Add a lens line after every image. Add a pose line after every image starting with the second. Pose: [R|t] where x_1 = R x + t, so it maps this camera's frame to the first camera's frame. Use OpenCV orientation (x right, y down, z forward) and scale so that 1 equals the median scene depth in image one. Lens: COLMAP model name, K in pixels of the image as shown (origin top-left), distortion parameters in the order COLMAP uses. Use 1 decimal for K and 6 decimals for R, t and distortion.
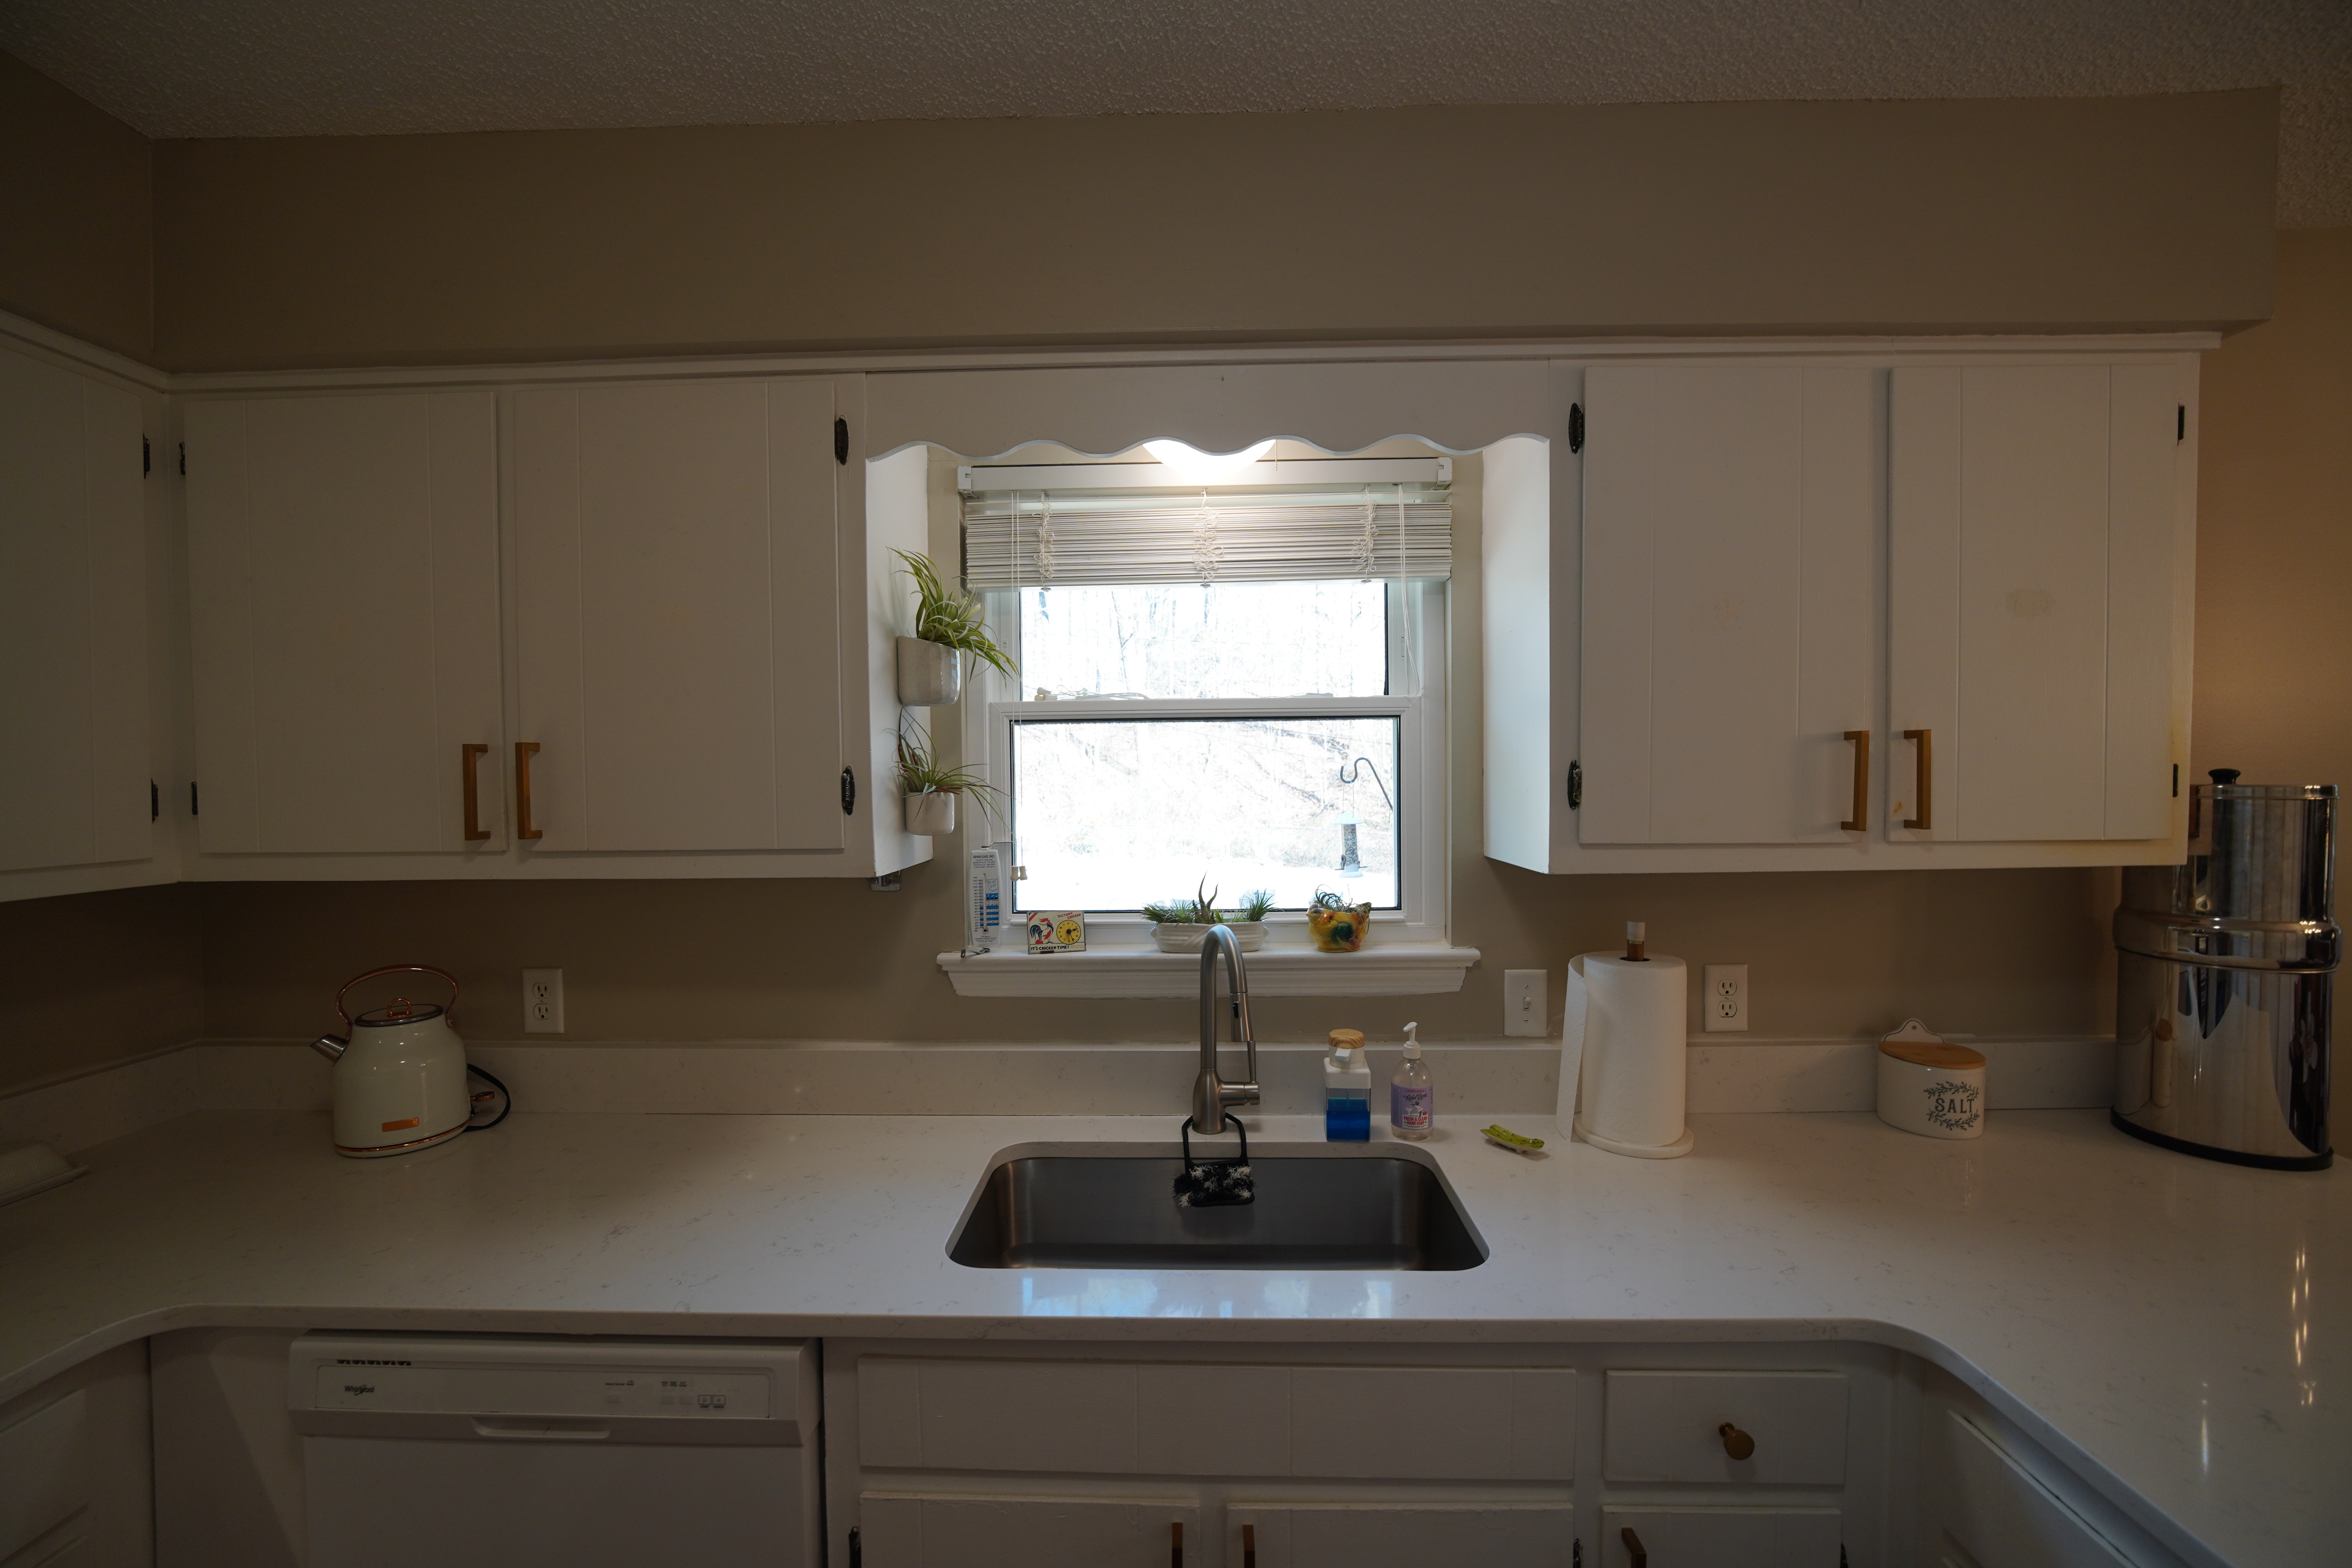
lens RADIAL K [[941.0, 0, 1174.7], [0, 941.0, 794.7], [0, 0, 1]] dist [-0.023500, 0.004271]
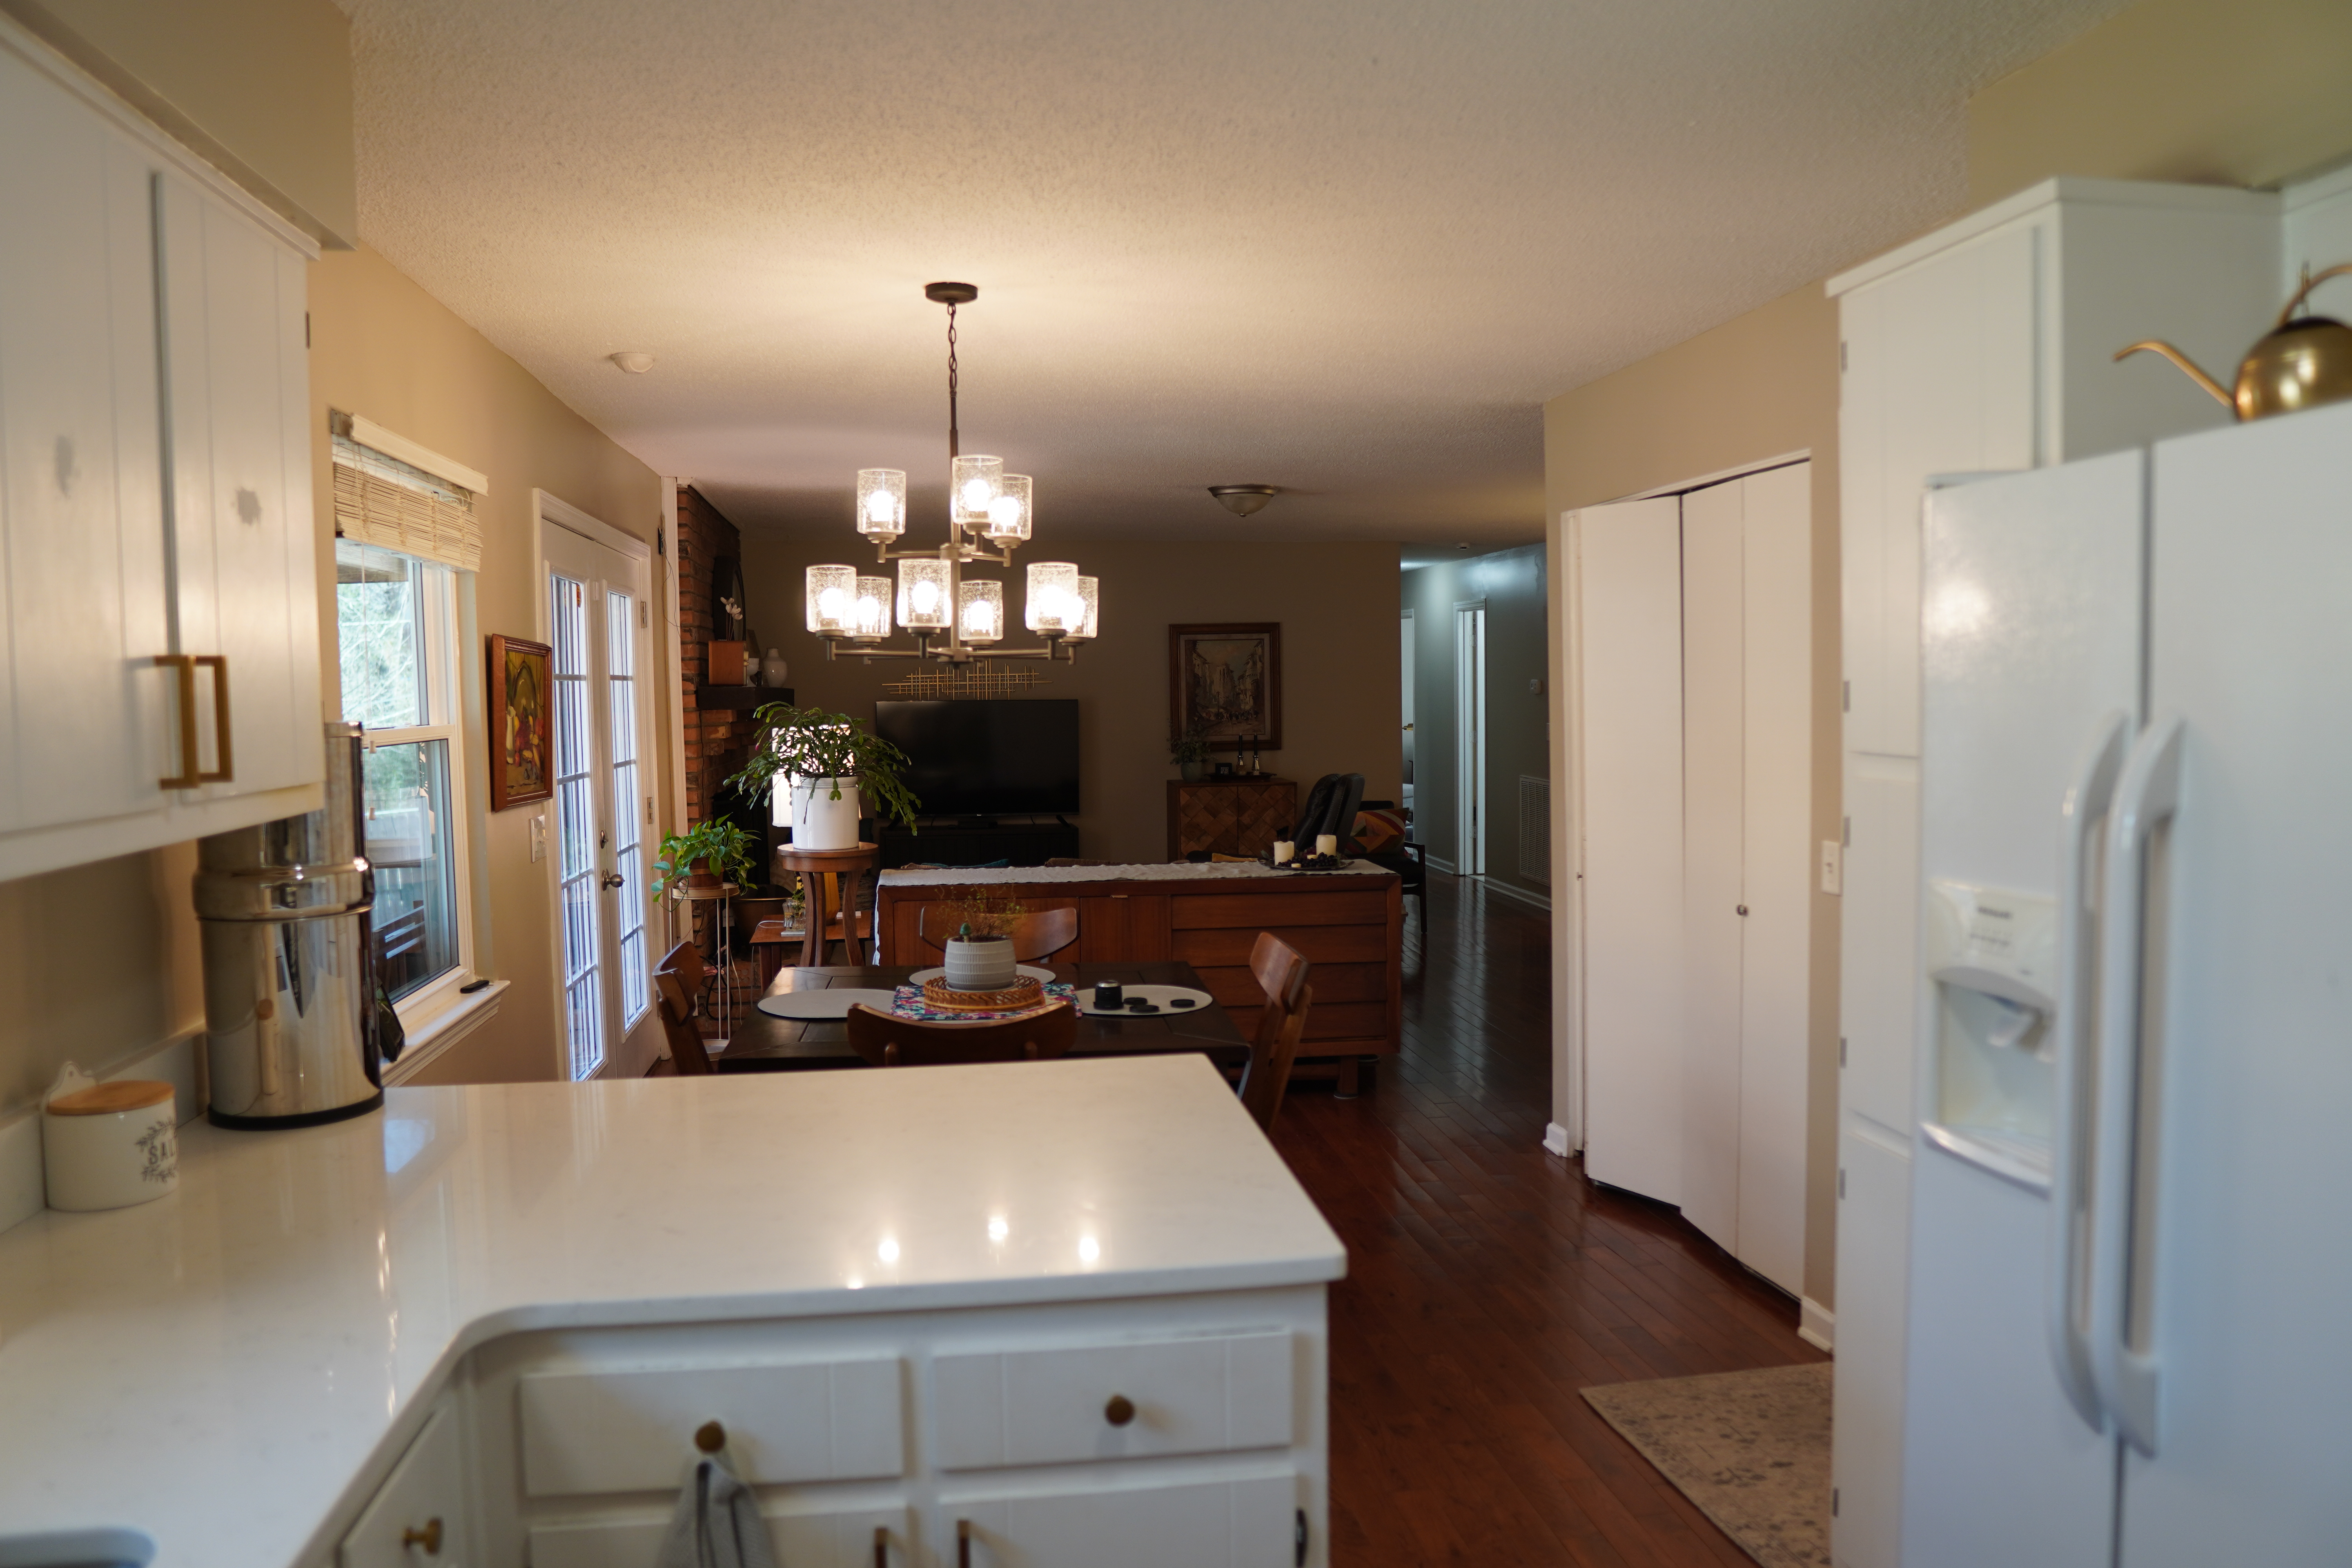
lens RADIAL K [[1651.0, 0, 1181.4], [0, 1651.0, 787.1], [0, 0, 1]] dist [-0.109792, 0.070337]
pose [[-0.169535, -0.051644, 0.984170, -0.570809], [0.044522, 0.997205, 0.059997, -0.003330], [-0.984518, 0.053989, -0.166762, 0.376225]]
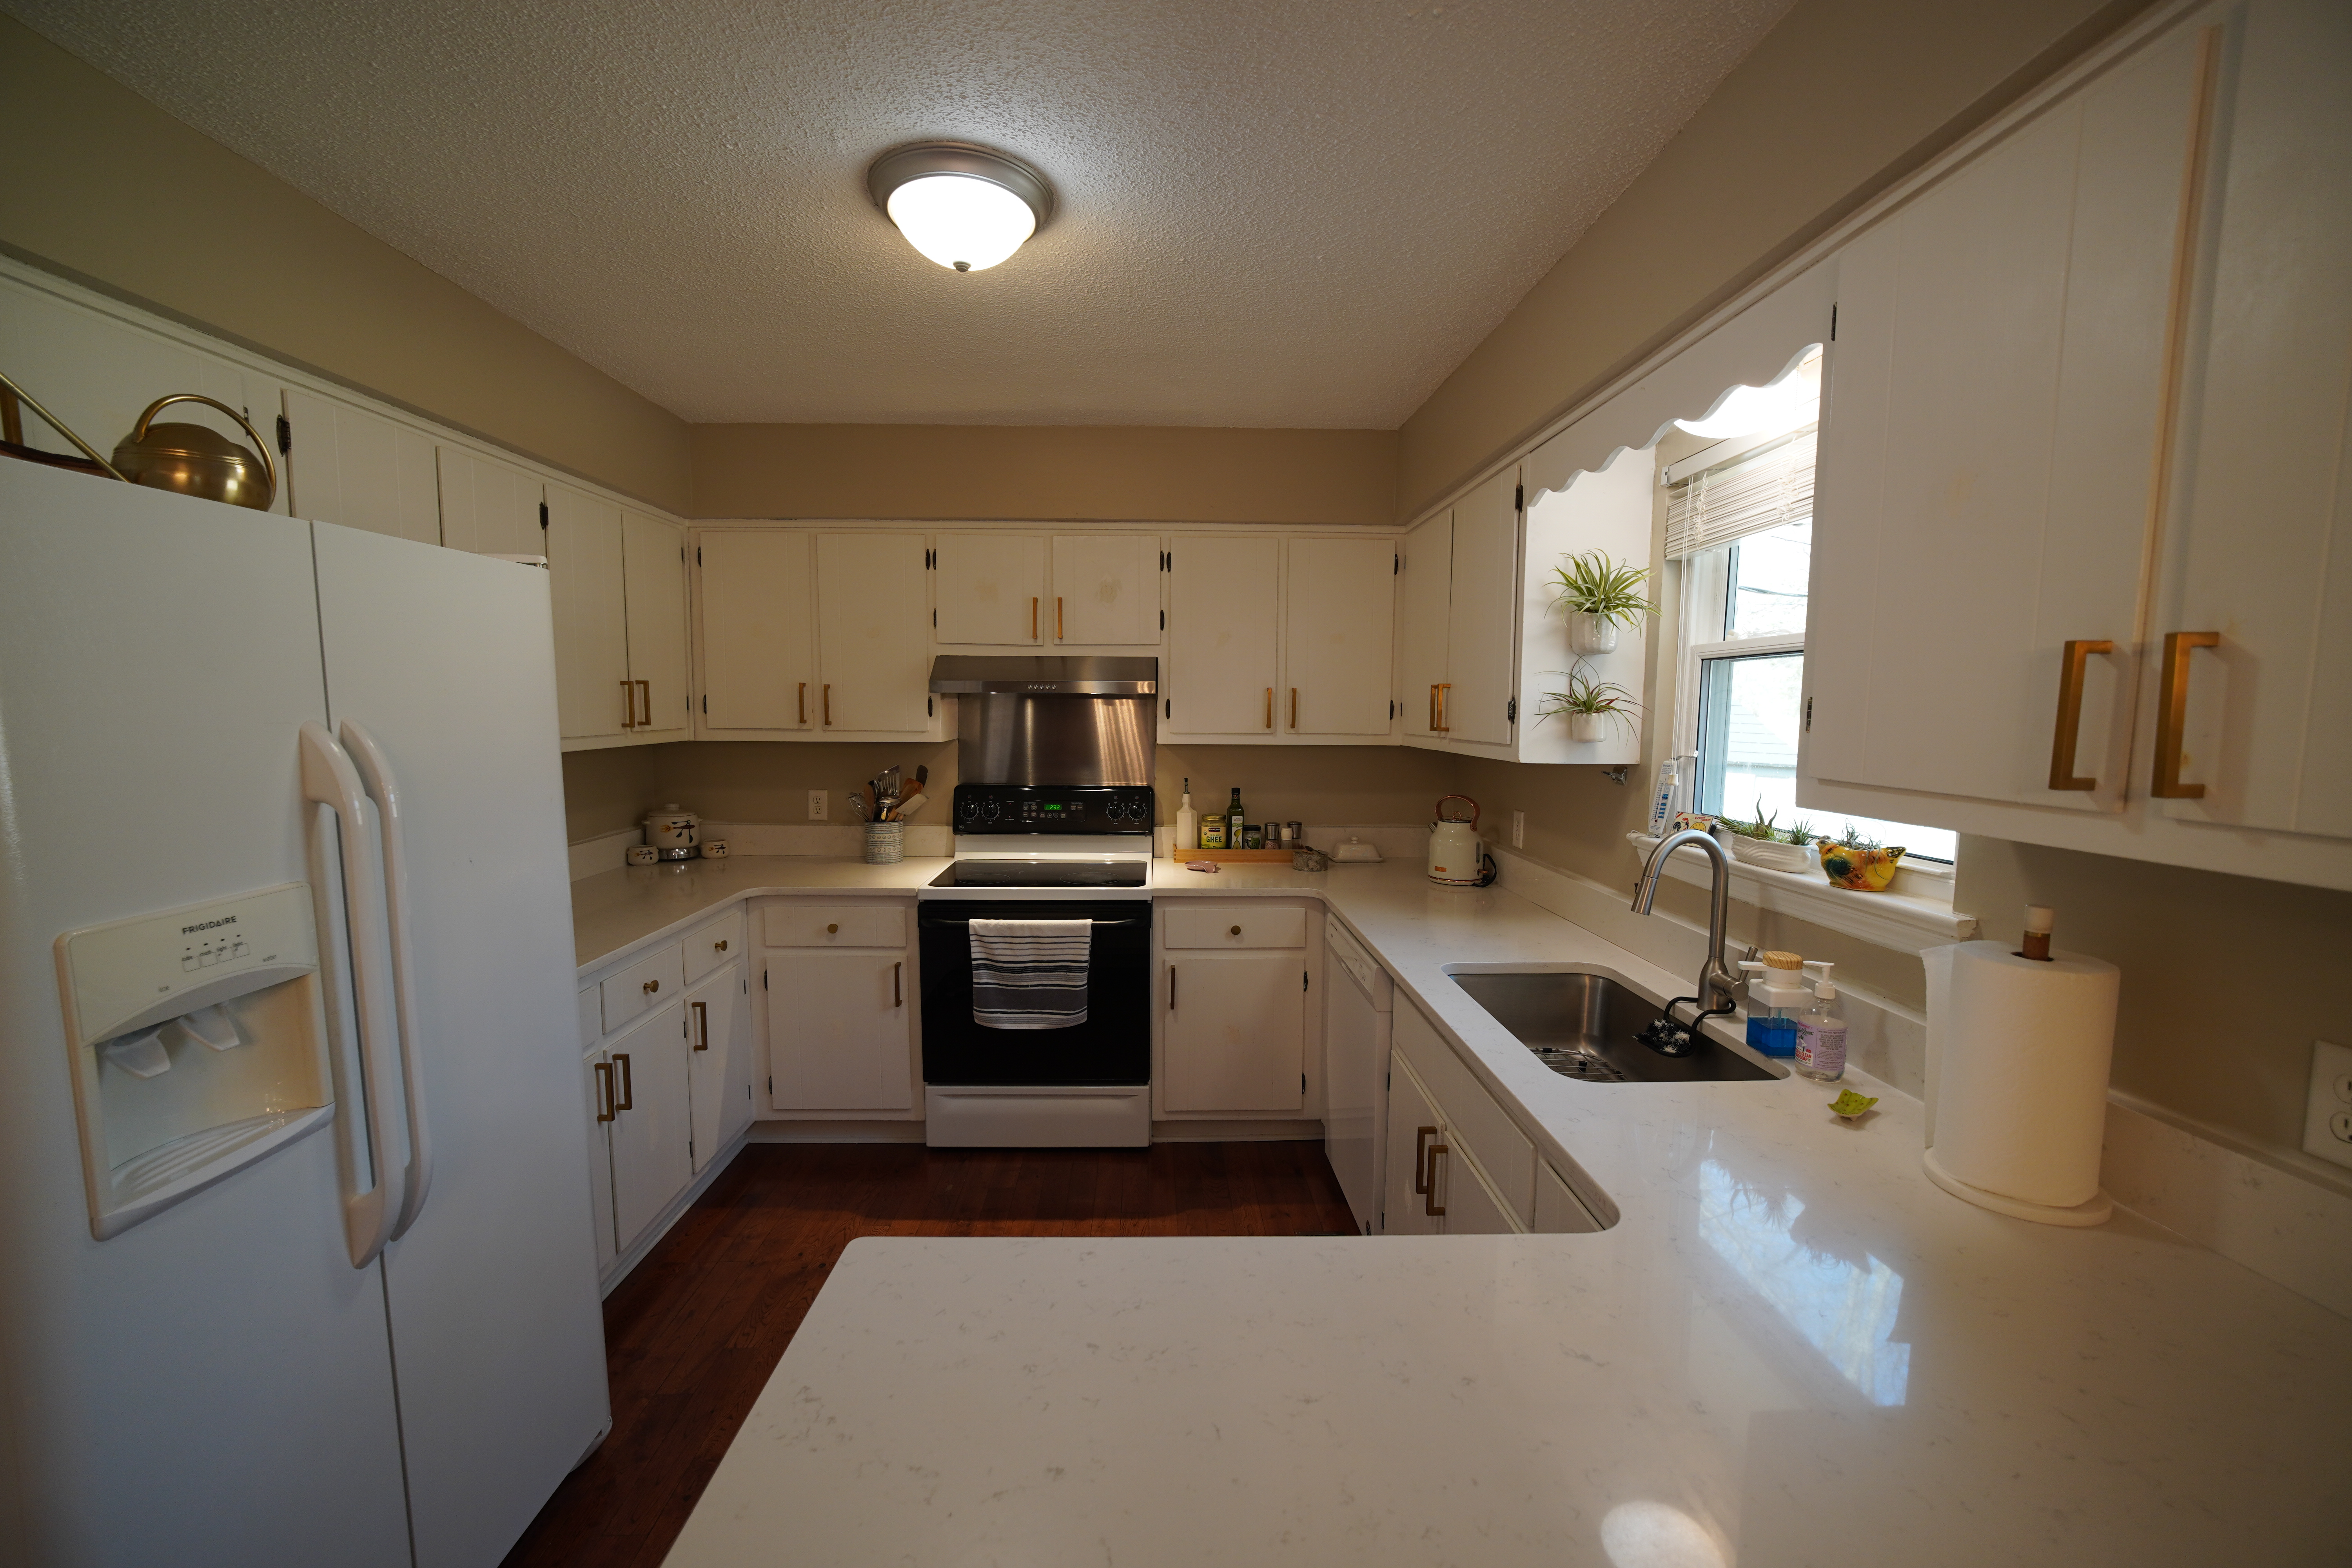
lens RADIAL K [[941.0, 0, 1174.7], [0, 941.0, 794.7], [0, 0, 1]] dist [-0.023500, 0.004271]
pose [[0.049184, 0.101642, -0.993604, 1.169684], [-0.040864, 0.994180, 0.099678, 0.004539], [0.997953, 0.035700, 0.053051, 0.275750]]
